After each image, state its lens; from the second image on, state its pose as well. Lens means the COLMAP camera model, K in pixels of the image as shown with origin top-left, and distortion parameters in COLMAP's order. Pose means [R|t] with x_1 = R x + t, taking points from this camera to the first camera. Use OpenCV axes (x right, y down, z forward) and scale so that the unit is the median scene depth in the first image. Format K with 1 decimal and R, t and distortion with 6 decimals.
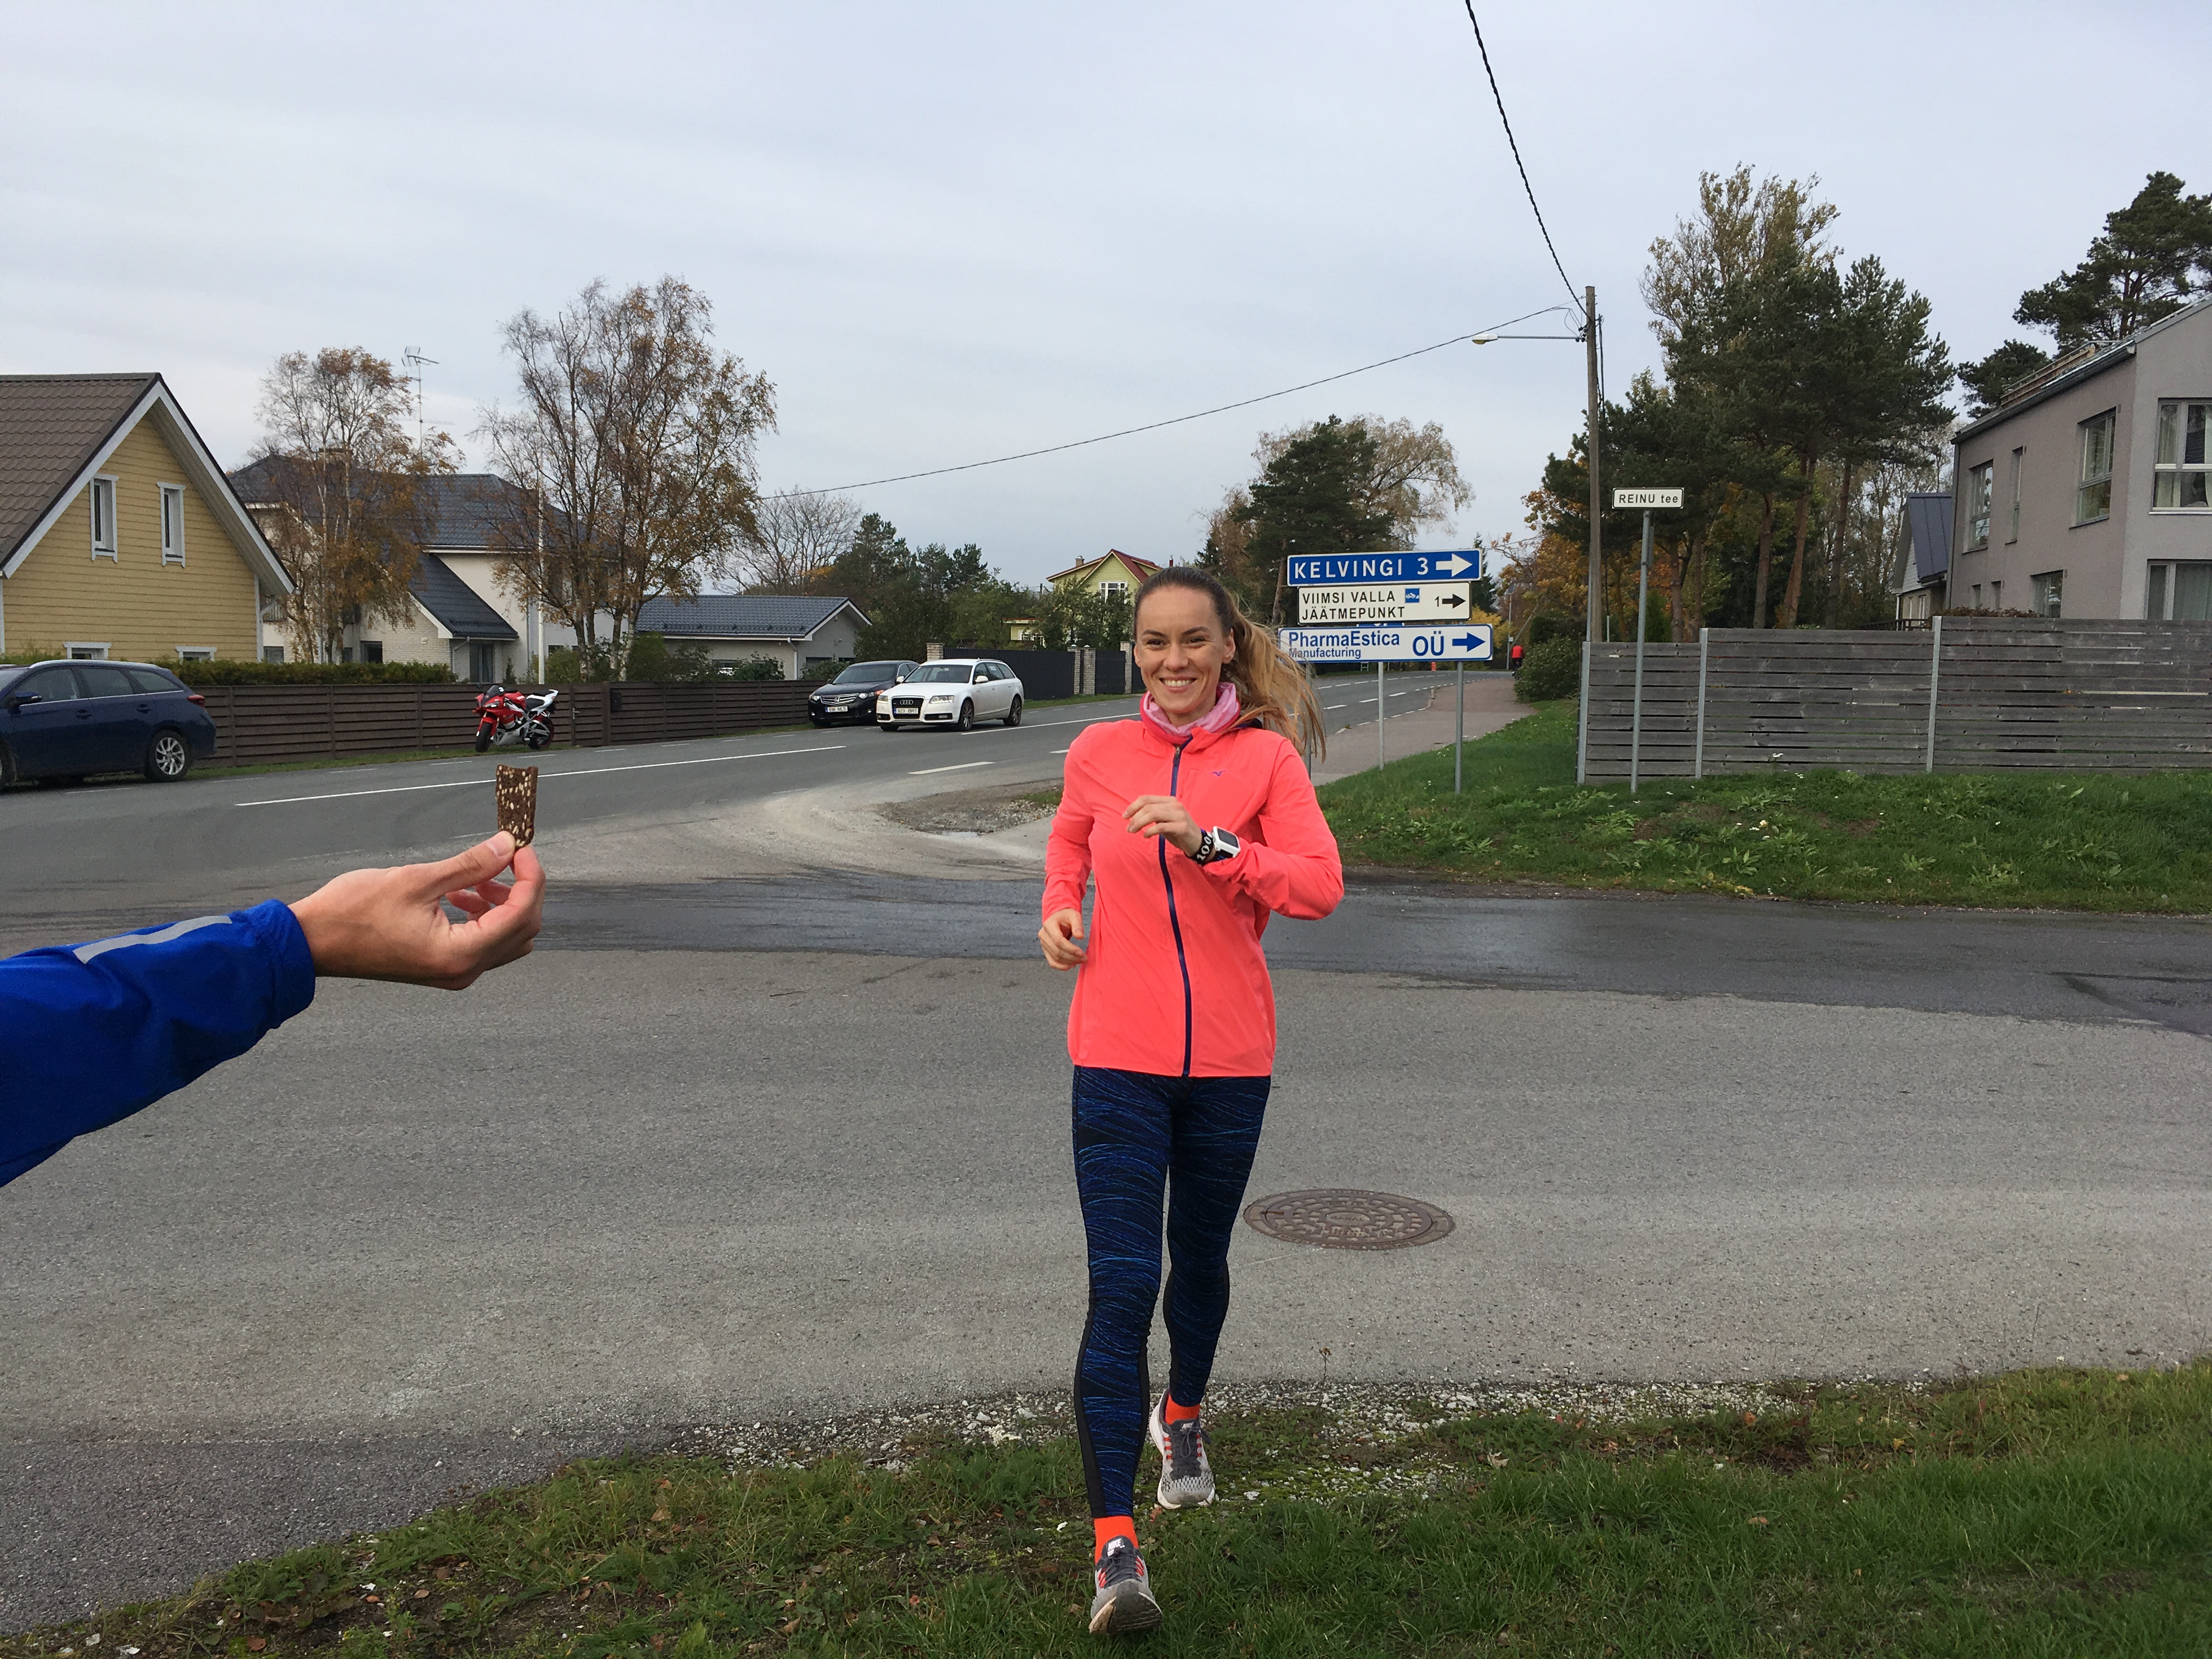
lens RADIAL K [[1848.3, 0, 1132.9], [0, 1848.3, 837.3], [0, 0, 1]] dist [0.072735, -0.107225]
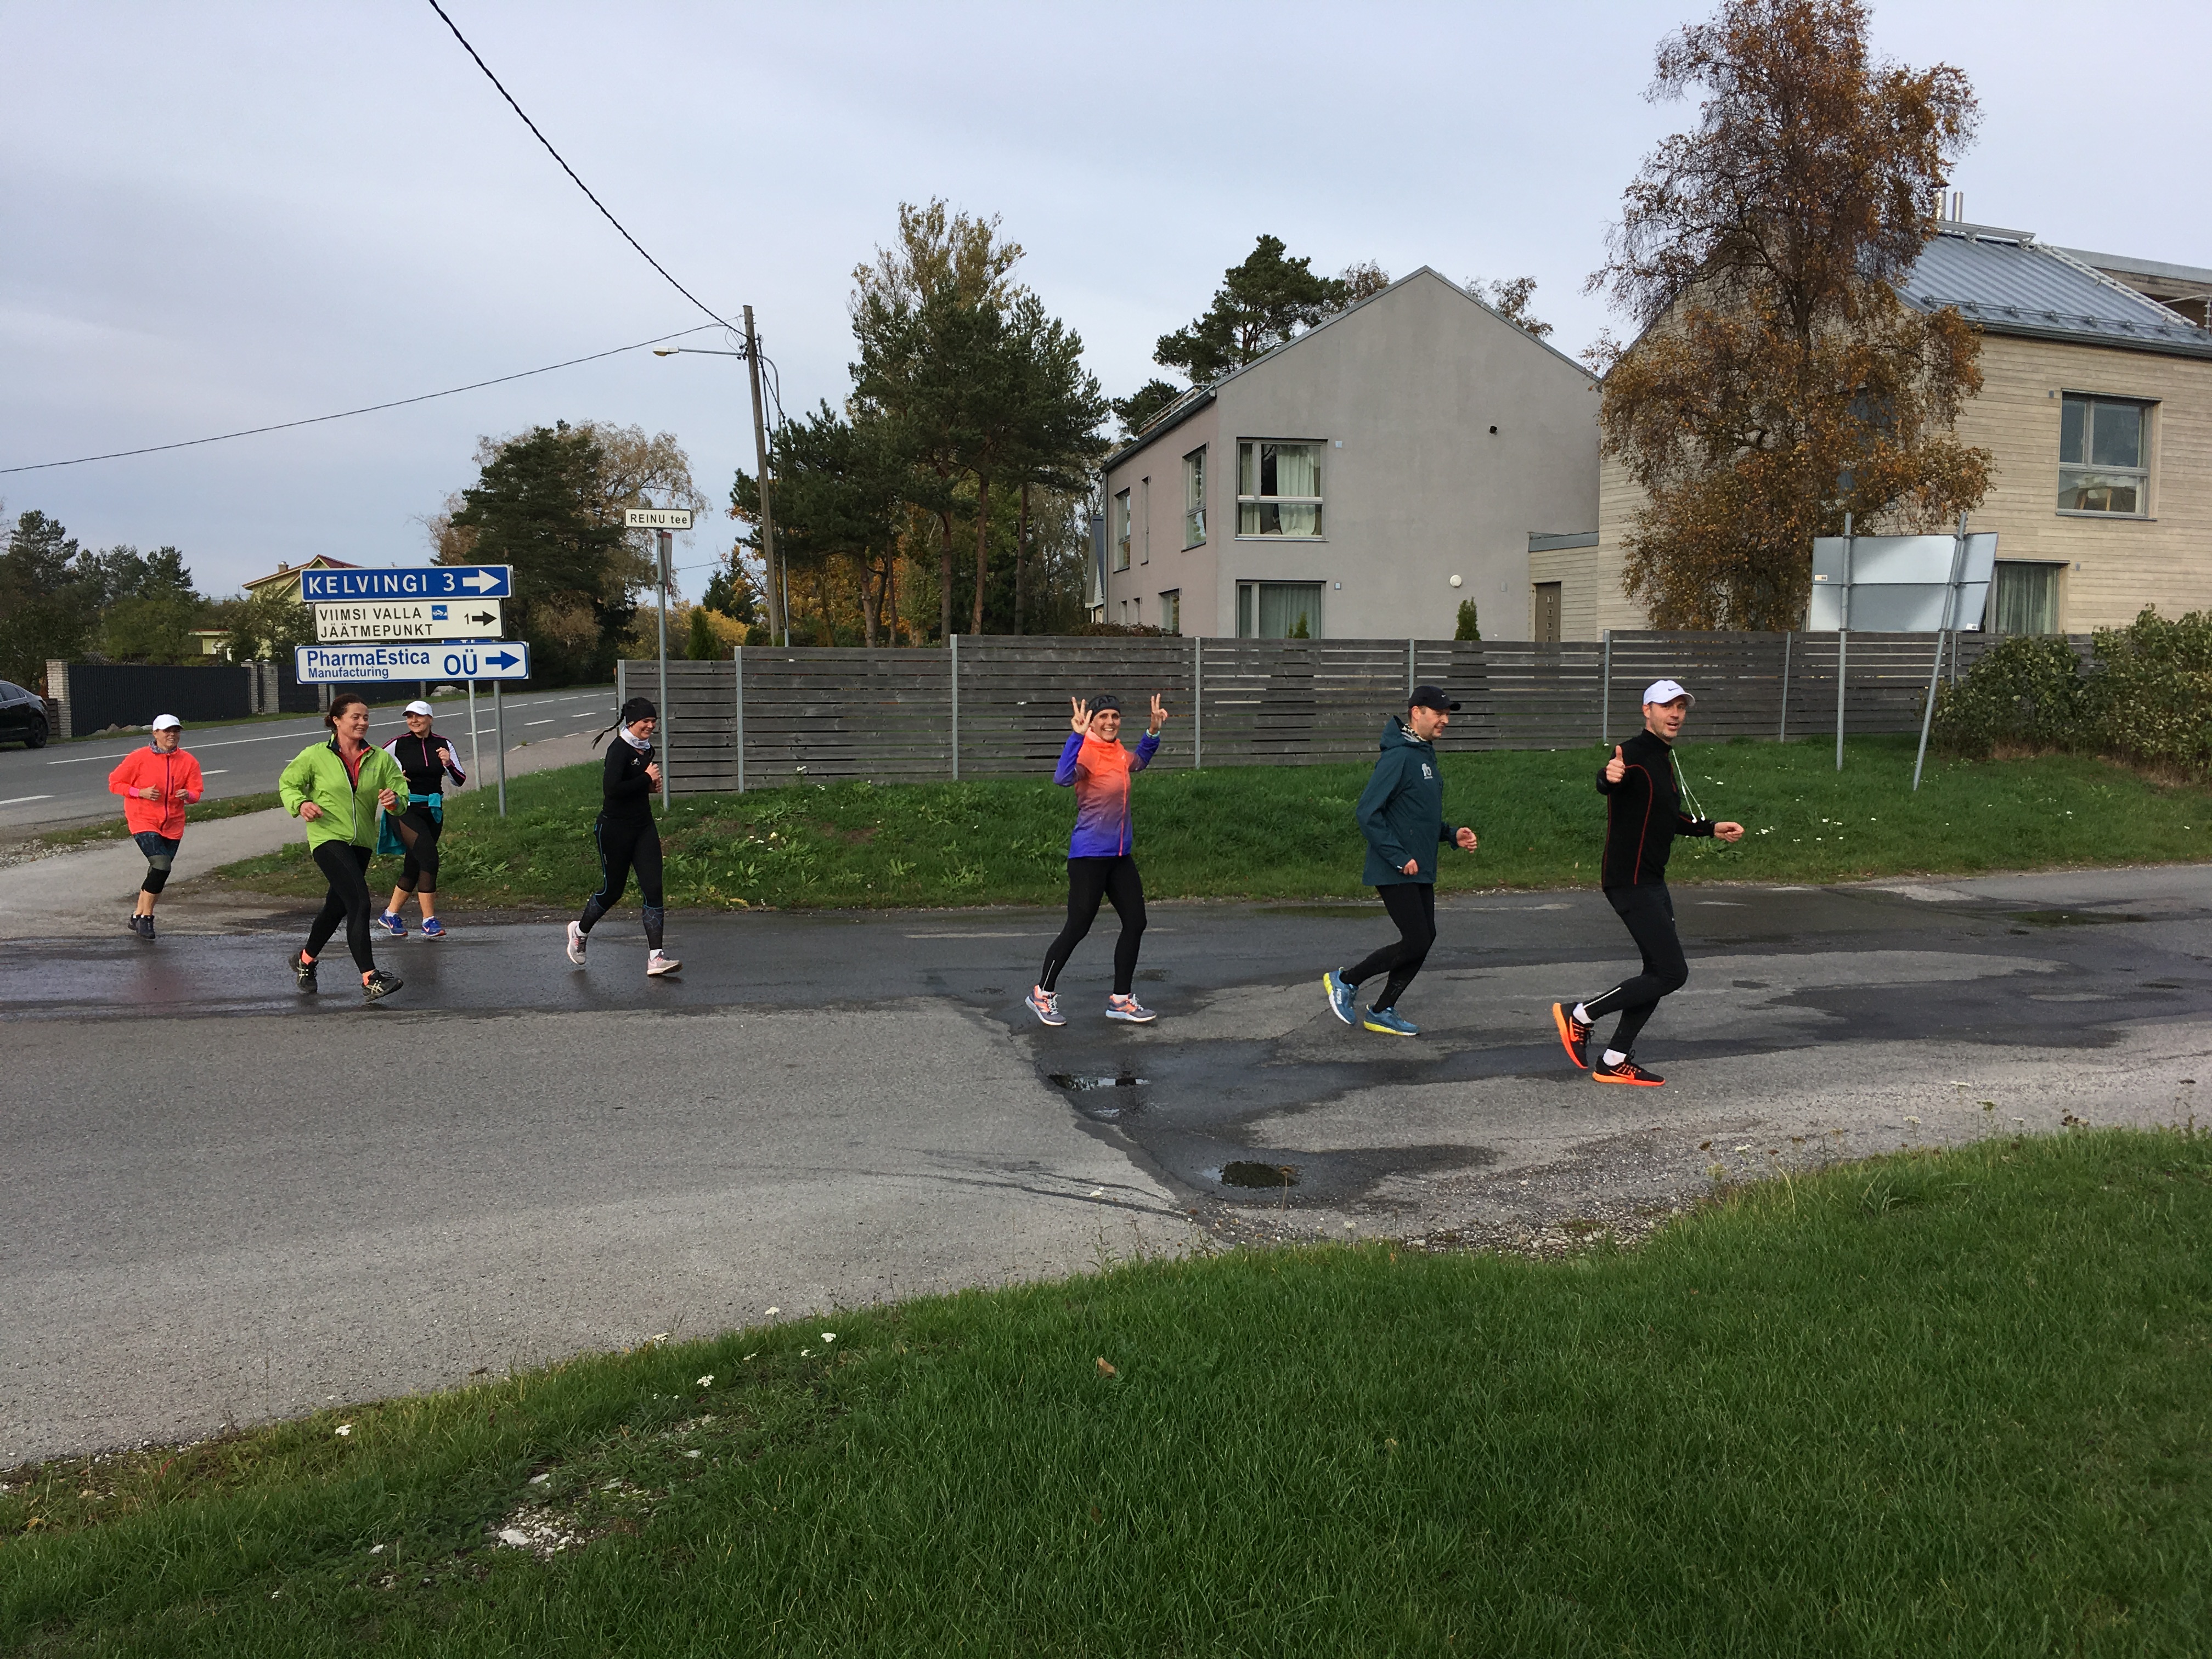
lens RADIAL K [[1848.3, 0, 1093.8], [0, 1848.3, 808.8], [0, 0, 1]] dist [0.072735, -0.107225]
pose [[0.934914, -0.038227, 0.352811, 0.121318], [0.045319, 0.998902, -0.011860, -0.001702], [-0.351970, 0.027077, 0.935620, -0.021806]]
